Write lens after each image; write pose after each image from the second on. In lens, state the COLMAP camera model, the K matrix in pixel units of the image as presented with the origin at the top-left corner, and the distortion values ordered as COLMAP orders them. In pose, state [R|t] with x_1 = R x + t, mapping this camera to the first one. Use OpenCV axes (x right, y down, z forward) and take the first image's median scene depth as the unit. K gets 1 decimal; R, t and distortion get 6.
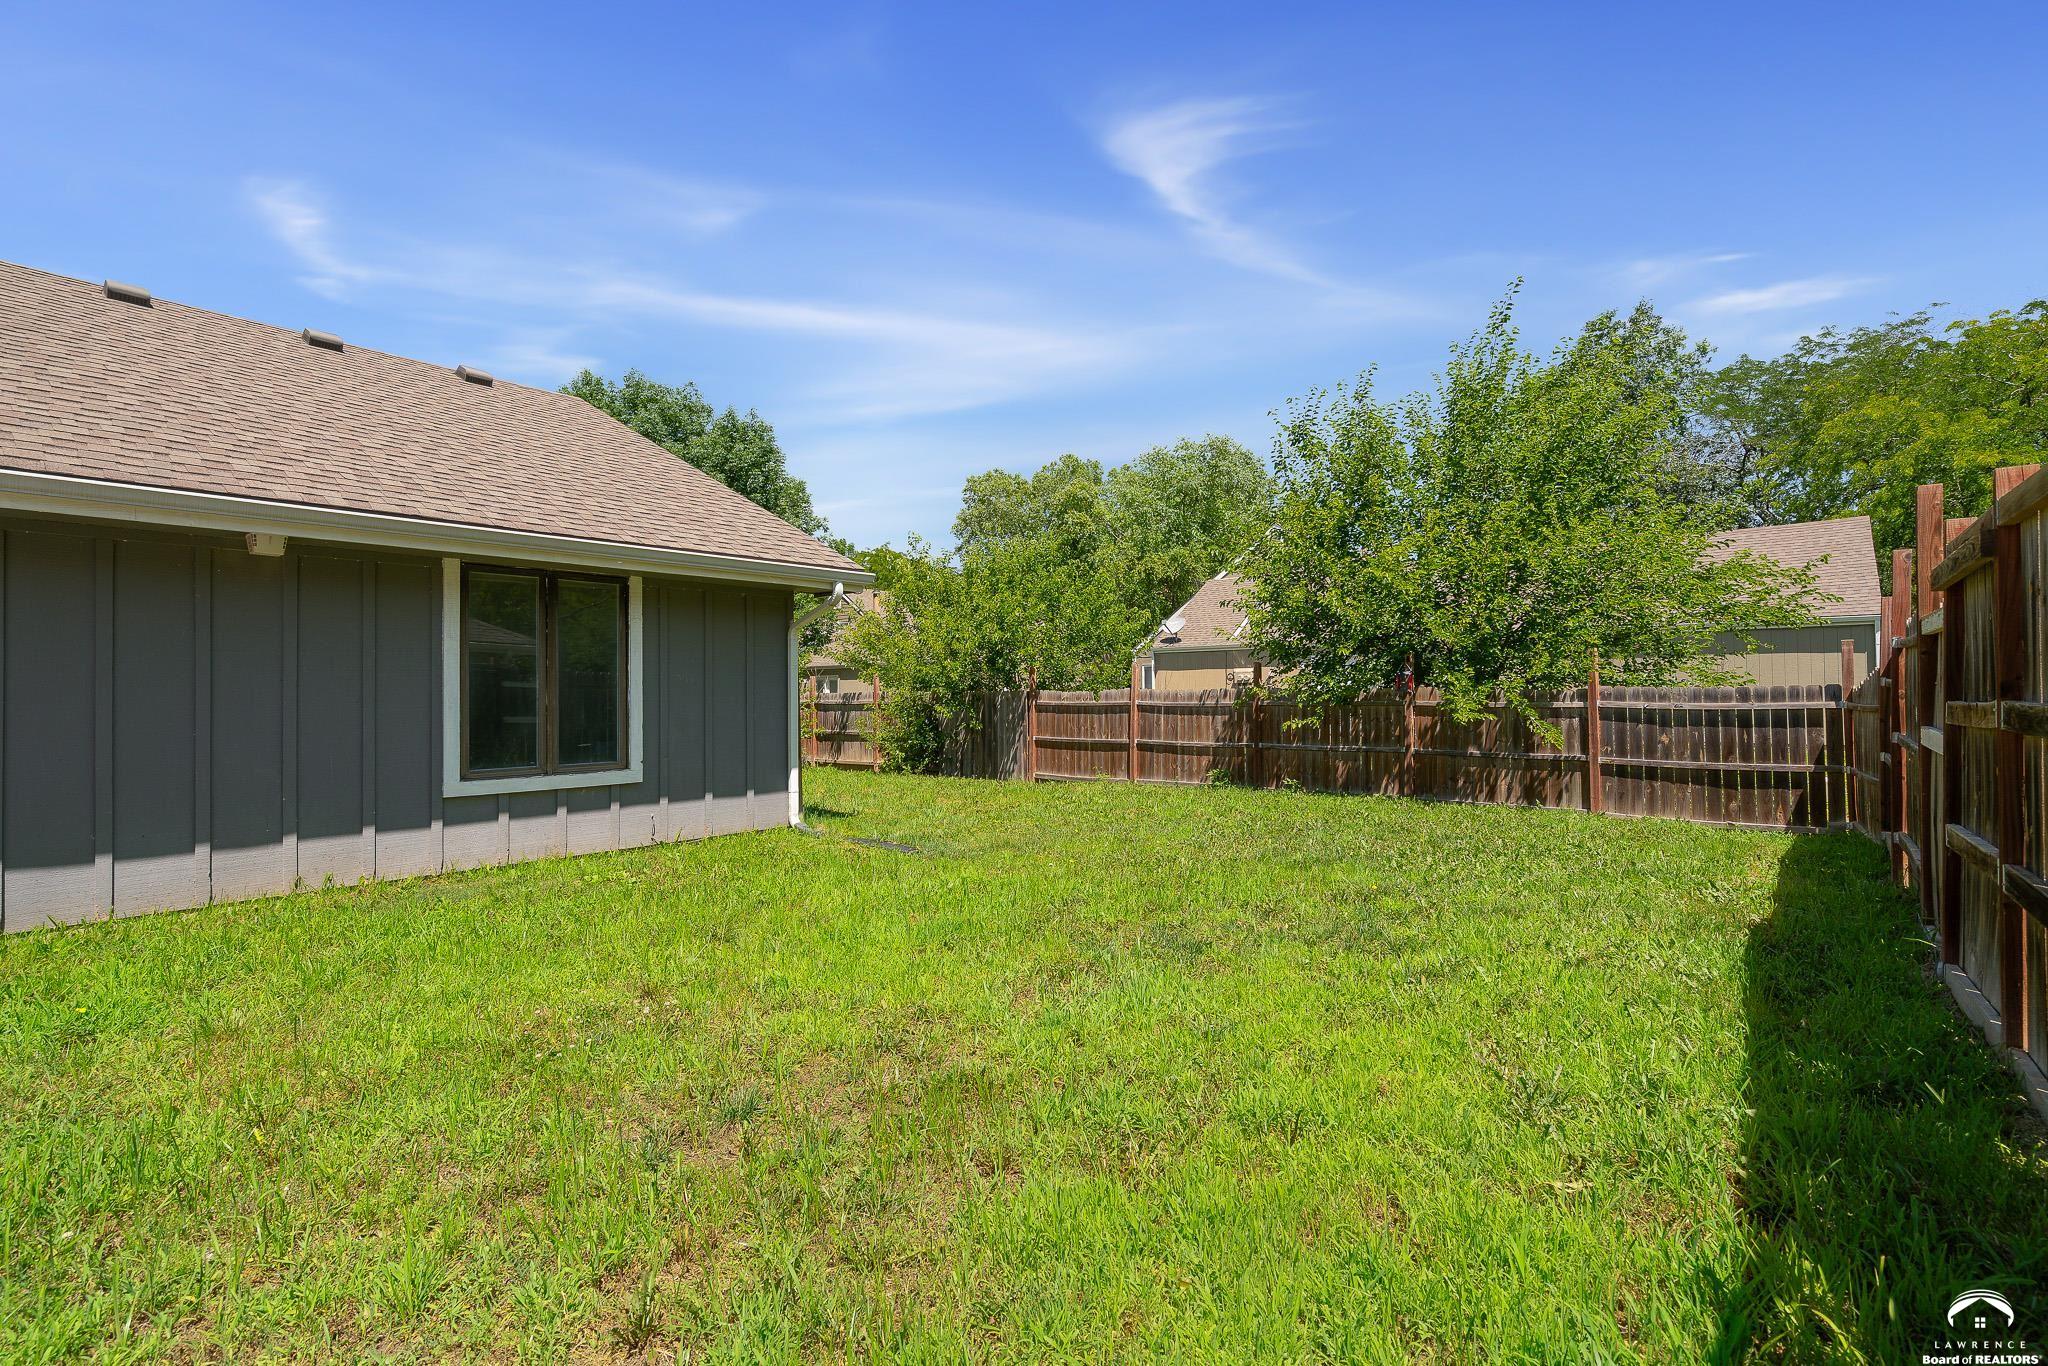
lens RADIAL K [[926.6, 0, 1025.4], [0, 926.6, 684.4], [0, 0, 1]] dist [-0.000644, 0.000099]
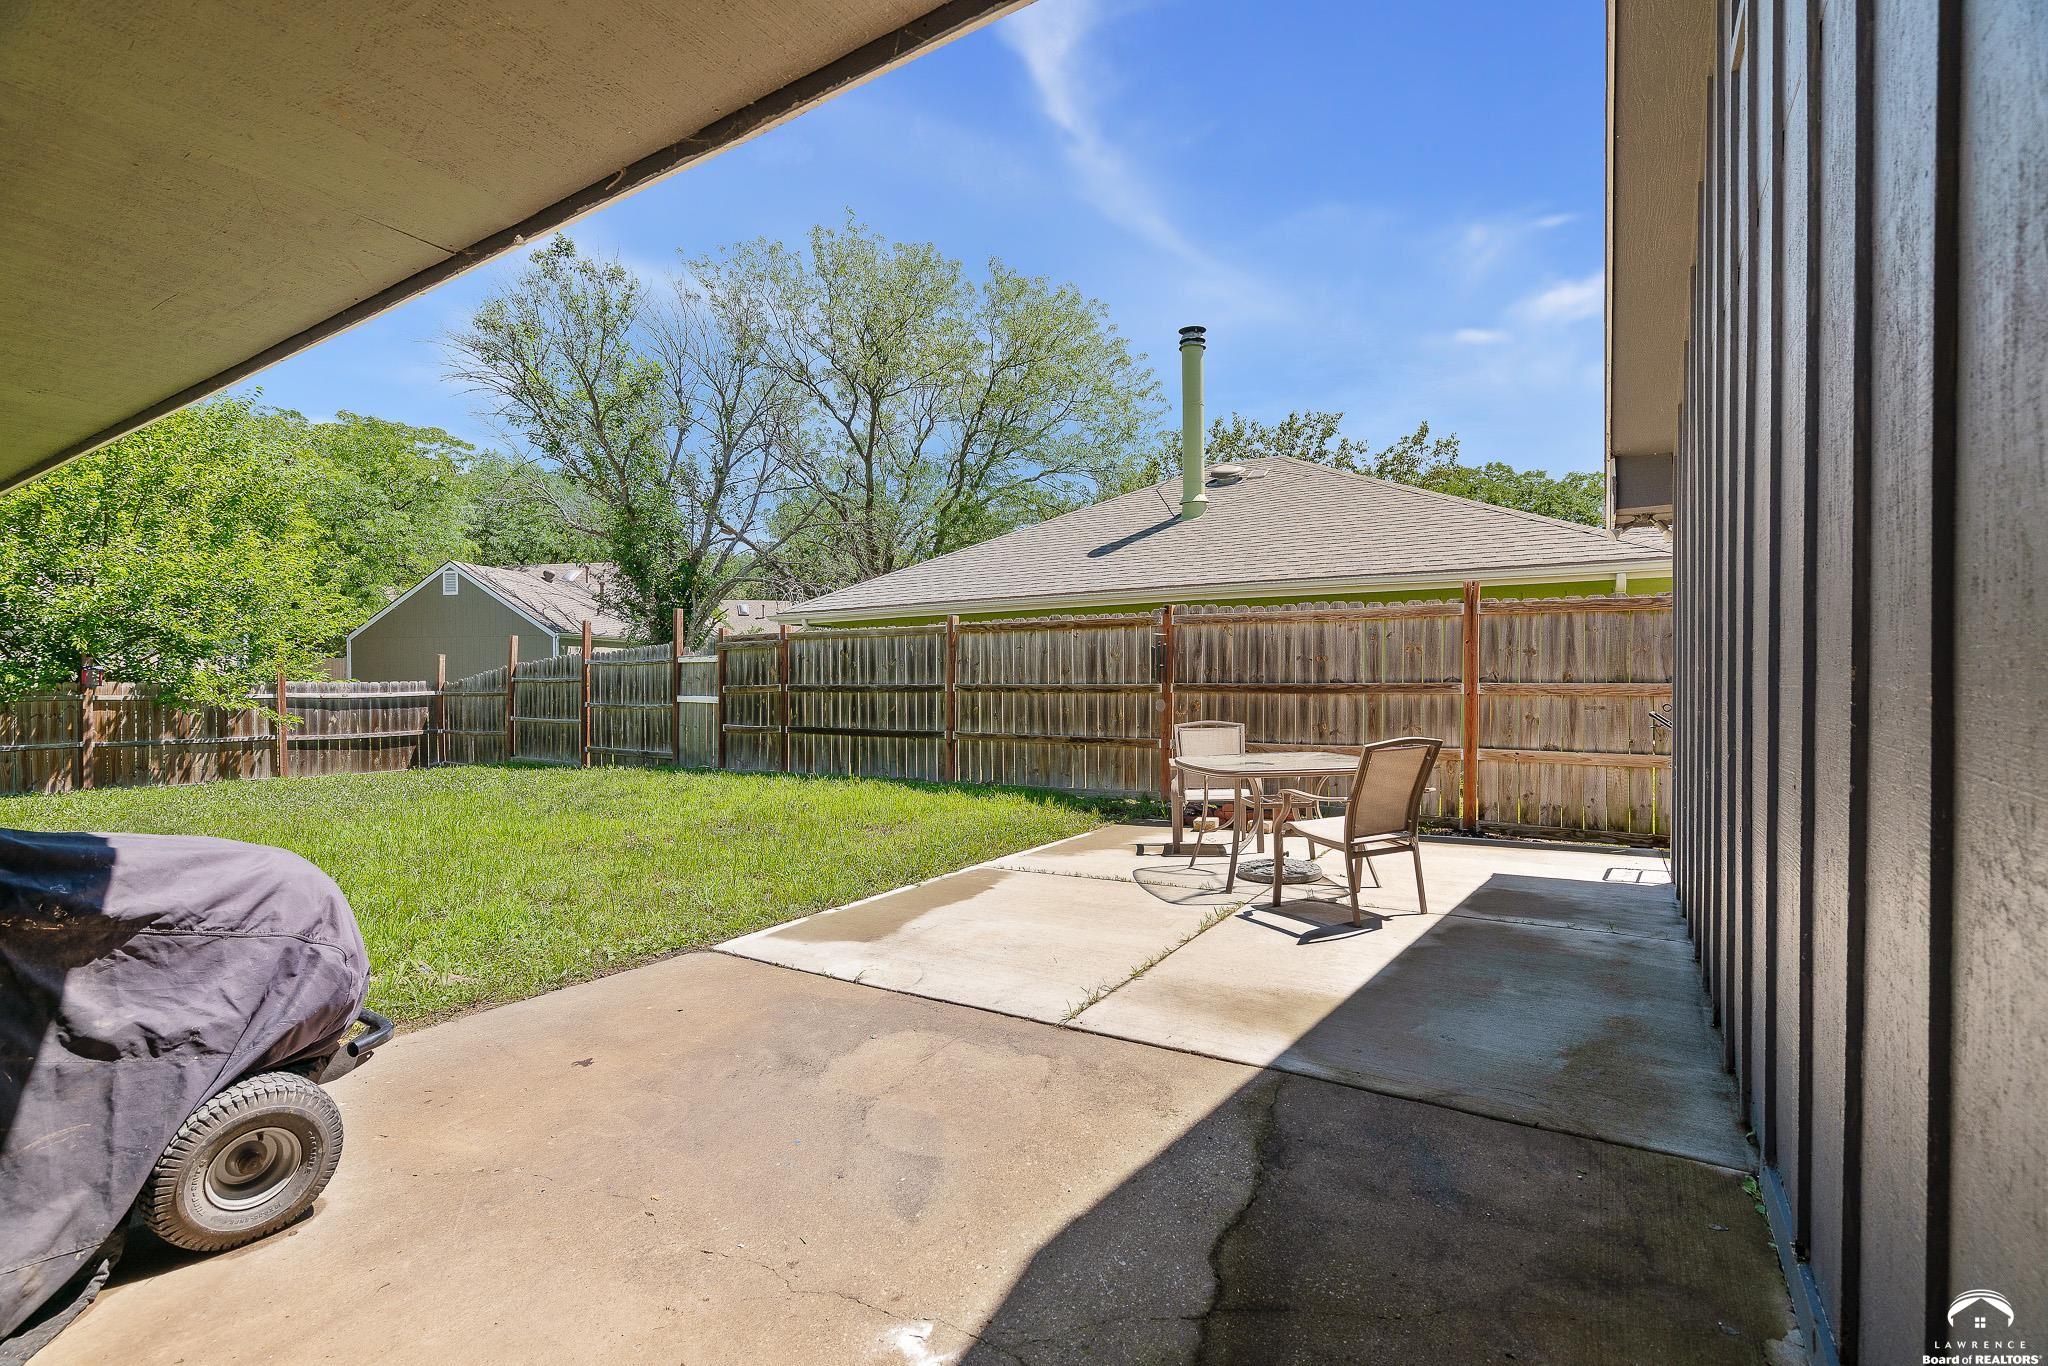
lens RADIAL K [[926.6, 0, 1021.2], [0, 926.6, 687.0], [0, 0, 1]] dist [-0.000644, 0.000099]
pose [[-0.115304, -0.002097, 0.993328, -0.812575], [-0.004223, 0.999990, 0.001621, 0.002994], [-0.993321, -0.004008, -0.115312, 0.123561]]
